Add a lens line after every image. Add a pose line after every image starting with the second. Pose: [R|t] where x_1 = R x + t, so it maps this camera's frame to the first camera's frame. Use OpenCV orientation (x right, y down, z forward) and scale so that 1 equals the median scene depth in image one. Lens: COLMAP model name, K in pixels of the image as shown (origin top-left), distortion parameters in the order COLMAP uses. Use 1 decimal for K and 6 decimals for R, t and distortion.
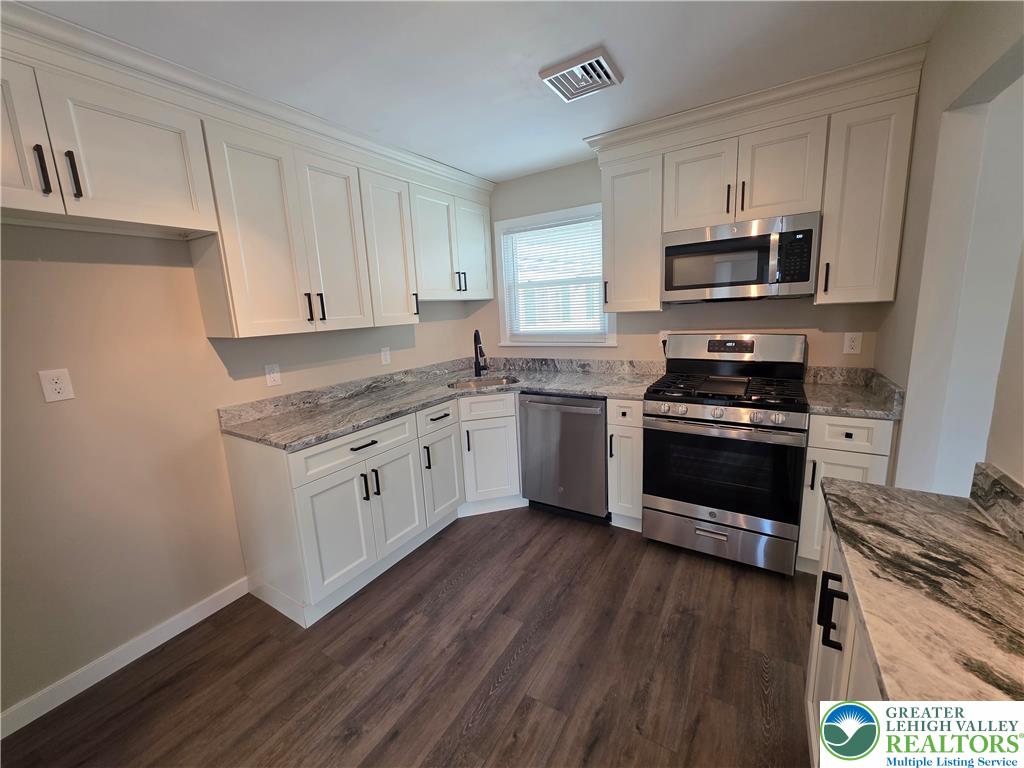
lens RADIAL K [[405.6, 0, 511.2], [0, 405.6, 379.5], [0, 0, 1]] dist [0.004499, 0.000286]
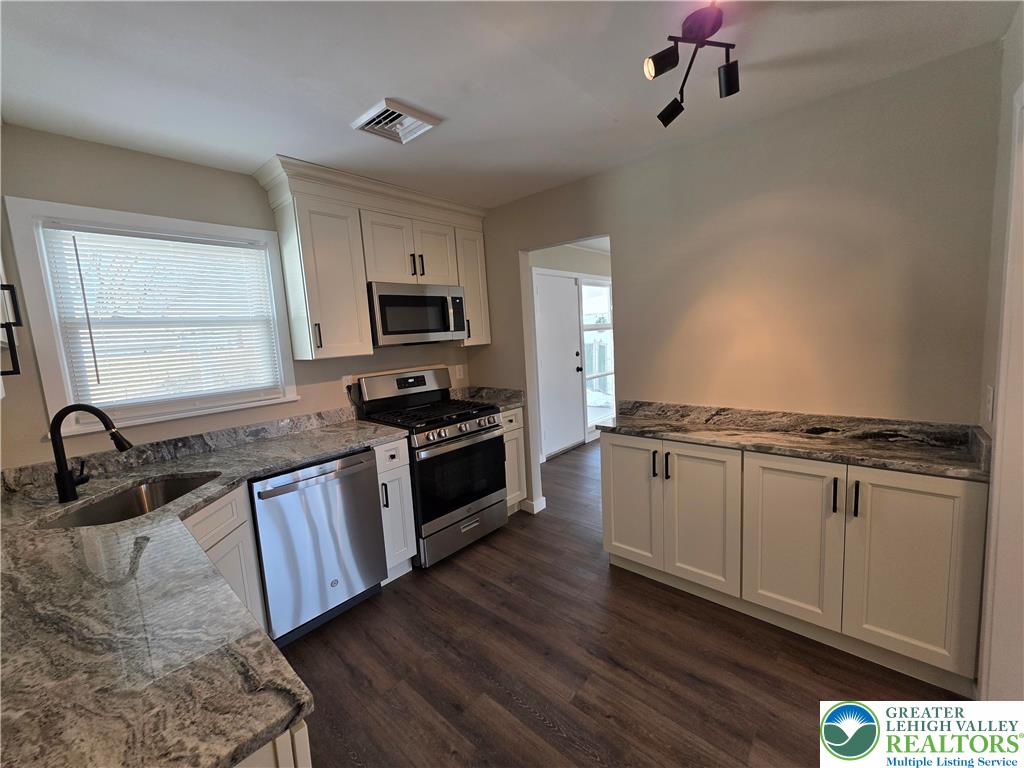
lens RADIAL K [[405.6, 0, 512.3], [0, 405.6, 378.9], [0, 0, 1]] dist [0.004499, 0.000286]
pose [[0.177785, -0.073941, 0.981288, -0.743626], [0.220199, 0.974877, 0.033563, -0.080761], [-0.959117, 0.210111, 0.189600, 0.597797]]
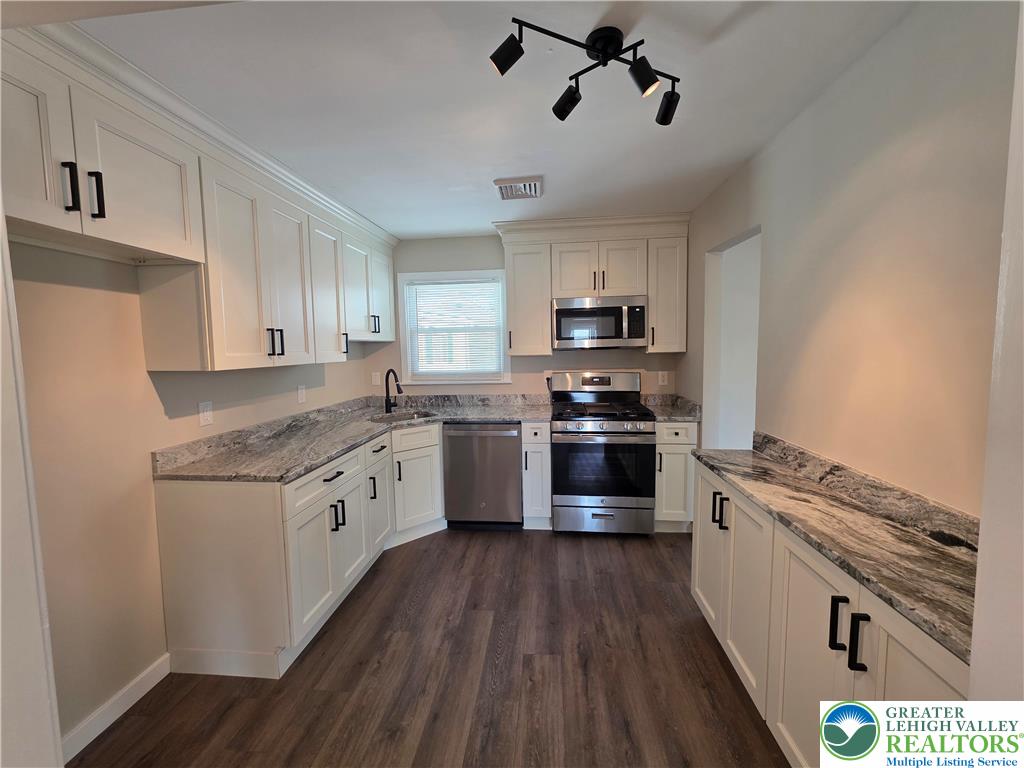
lens RADIAL K [[405.6, 0, 511.6], [0, 405.6, 378.5], [0, 0, 1]] dist [0.004499, 0.000286]
pose [[0.896728, -0.001996, 0.442578, -0.426965], [0.052998, 0.993279, -0.102903, 0.047589], [-0.439397, 0.115731, 0.890806, -0.150738]]
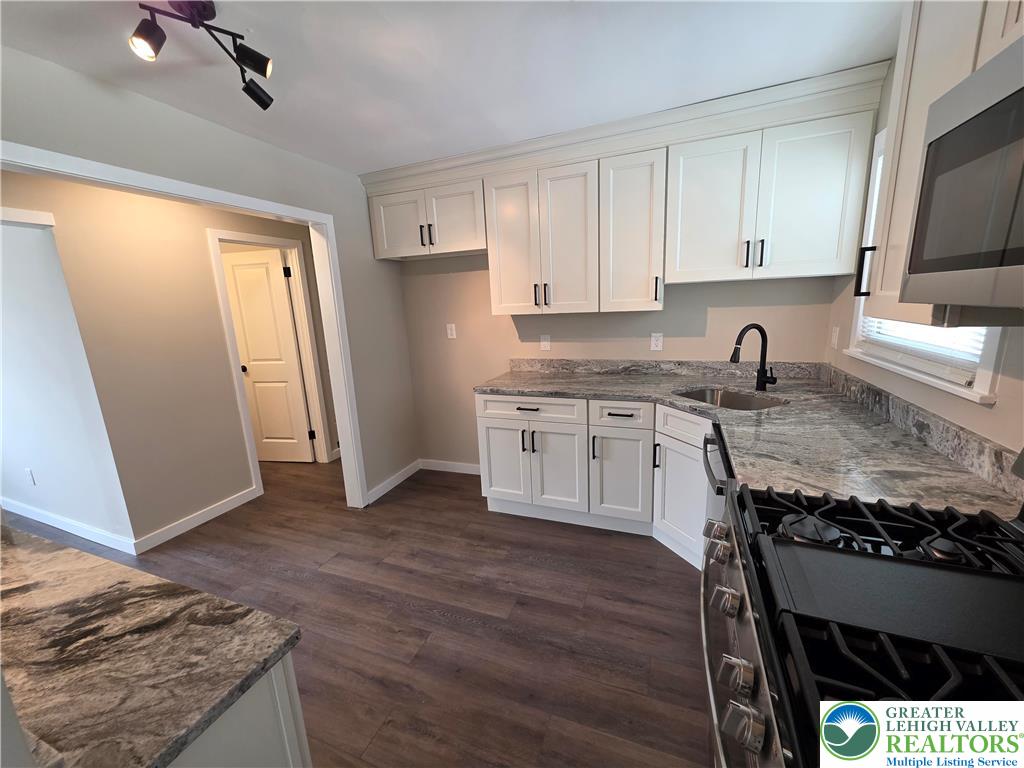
lens RADIAL K [[405.6, 0, 512.0], [0, 405.6, 378.5], [0, 0, 1]] dist [0.004499, 0.000286]
pose [[0.177849, 0.233390, -0.955981, 0.824512], [-0.134299, 0.968135, 0.211372, -0.190970], [0.974851, 0.090795, 0.203525, 0.714863]]
